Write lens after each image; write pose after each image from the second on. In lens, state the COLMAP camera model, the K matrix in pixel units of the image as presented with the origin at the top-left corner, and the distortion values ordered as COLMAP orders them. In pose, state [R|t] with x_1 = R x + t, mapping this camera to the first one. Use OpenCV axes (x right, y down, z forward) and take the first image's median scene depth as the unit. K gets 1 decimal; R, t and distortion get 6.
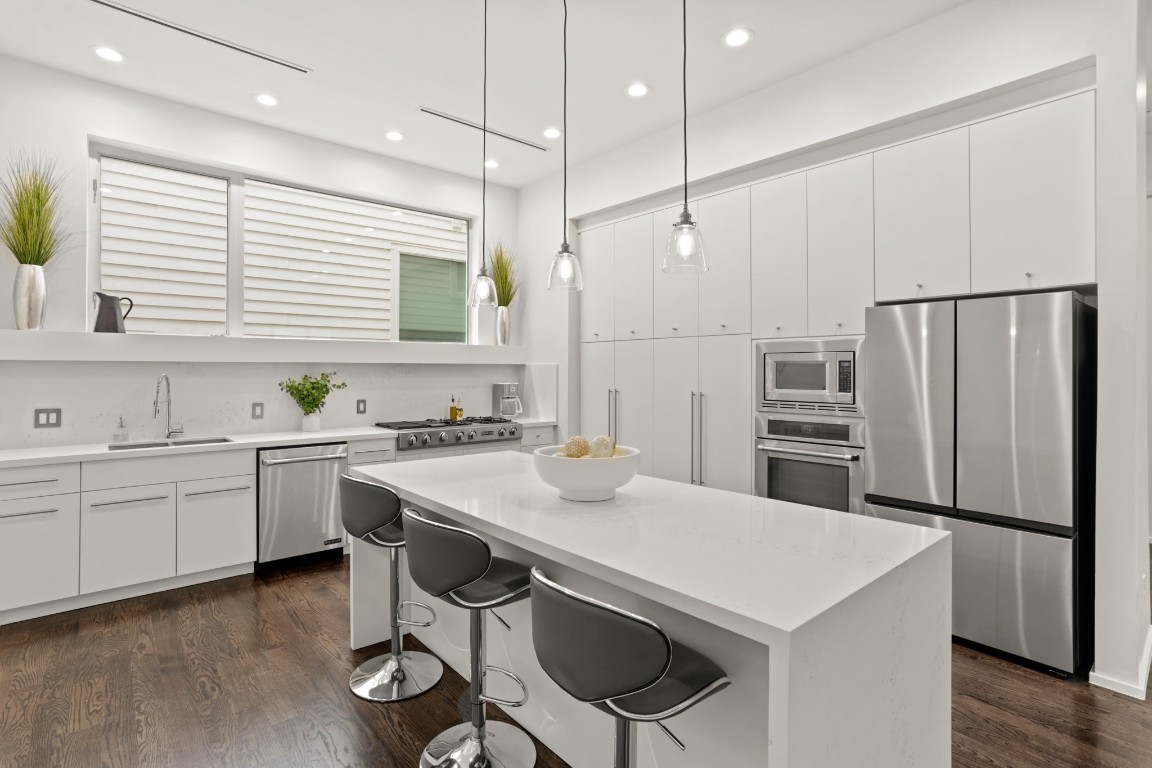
lens RADIAL K [[568.8, 0, 553.2], [0, 568.8, 368.5], [0, 0, 1]] dist [-0.030841, 0.014432]
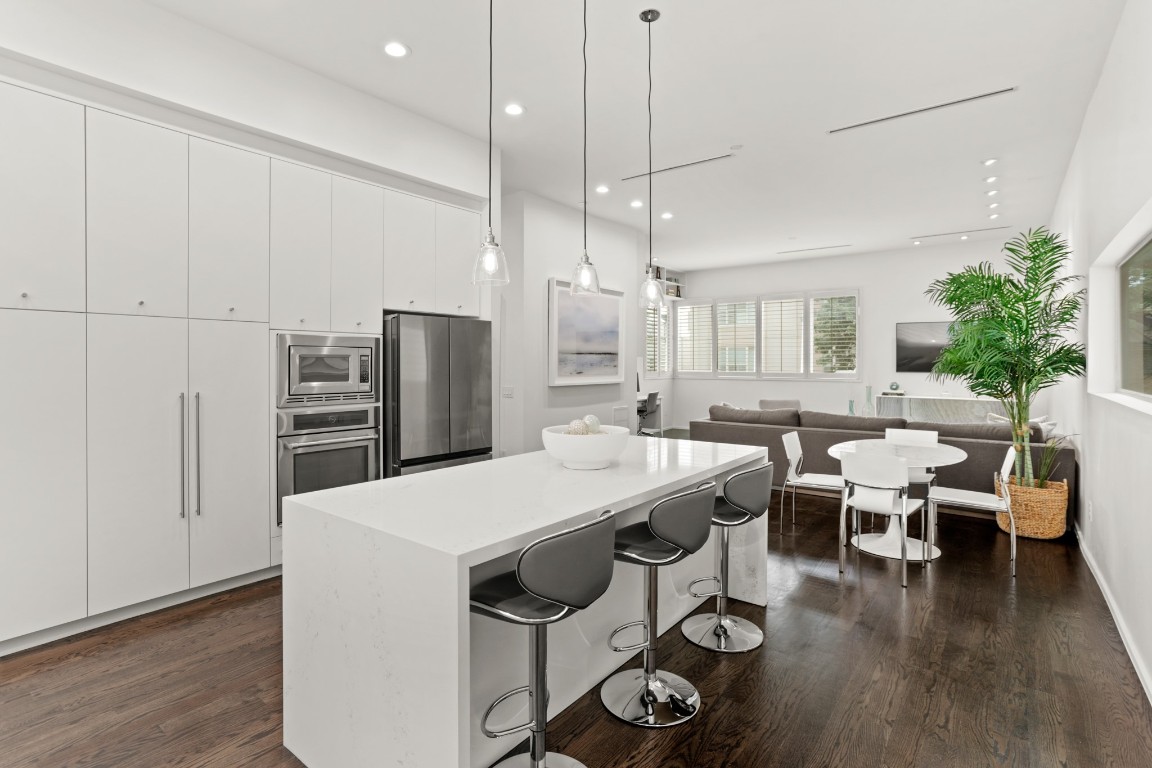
lens RADIAL K [[568.8, 0, 584.2], [0, 568.8, 361.4], [0, 0, 1]] dist [-0.030841, 0.014432]
pose [[-0.207173, 0.001854, 0.978303, -0.572312], [-0.008245, 0.999959, -0.003641, -0.000666], [-0.978270, -0.008821, -0.207149, 0.634709]]
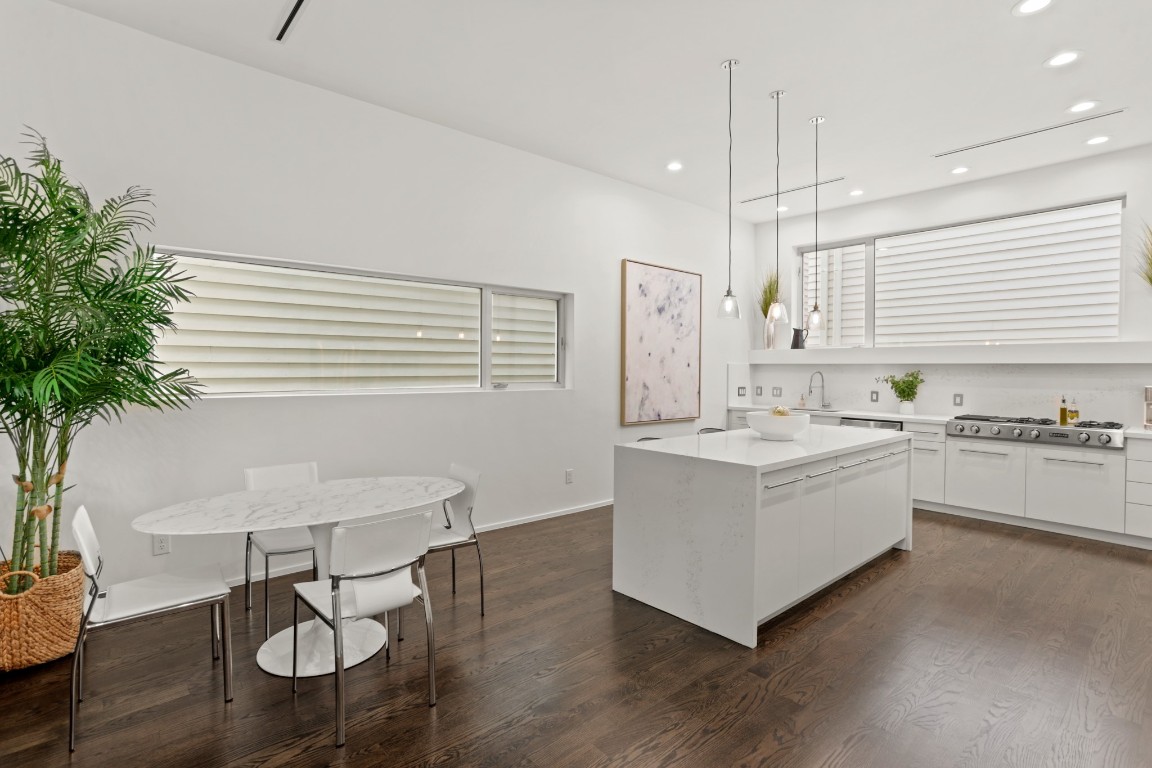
lens RADIAL K [[568.8, 0, 553.9], [0, 568.8, 378.2], [0, 0, 1]] dist [-0.030841, 0.014432]
pose [[-0.007201, 0.019497, -0.999784, 1.095160], [-0.000514, 0.999810, 0.019501, -0.001753], [0.999974, 0.000654, -0.007189, 0.194629]]
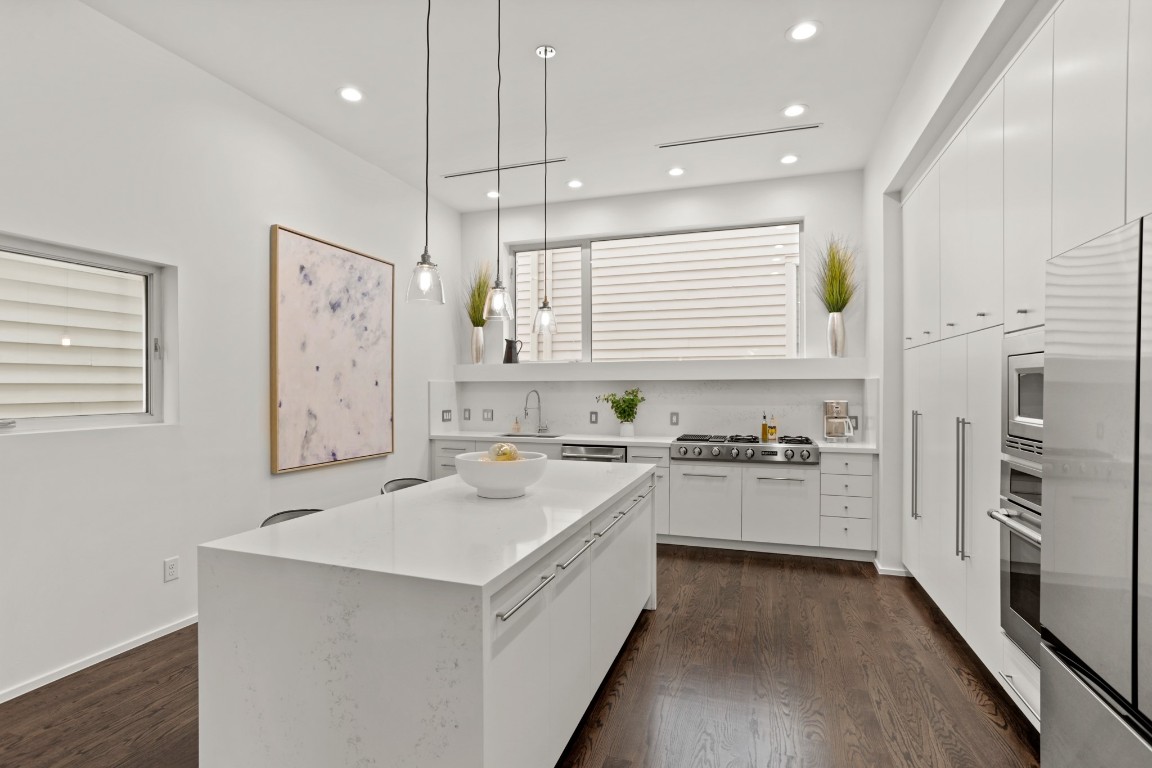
lens RADIAL K [[568.8, 0, 582.6], [0, 568.8, 381.7], [0, 0, 1]] dist [-0.030841, 0.014432]
pose [[0.522645, -0.008185, -0.852511, 0.677943], [0.007015, 0.999961, -0.005300, -0.002169], [0.852521, -0.003211, 0.522682, 0.325625]]
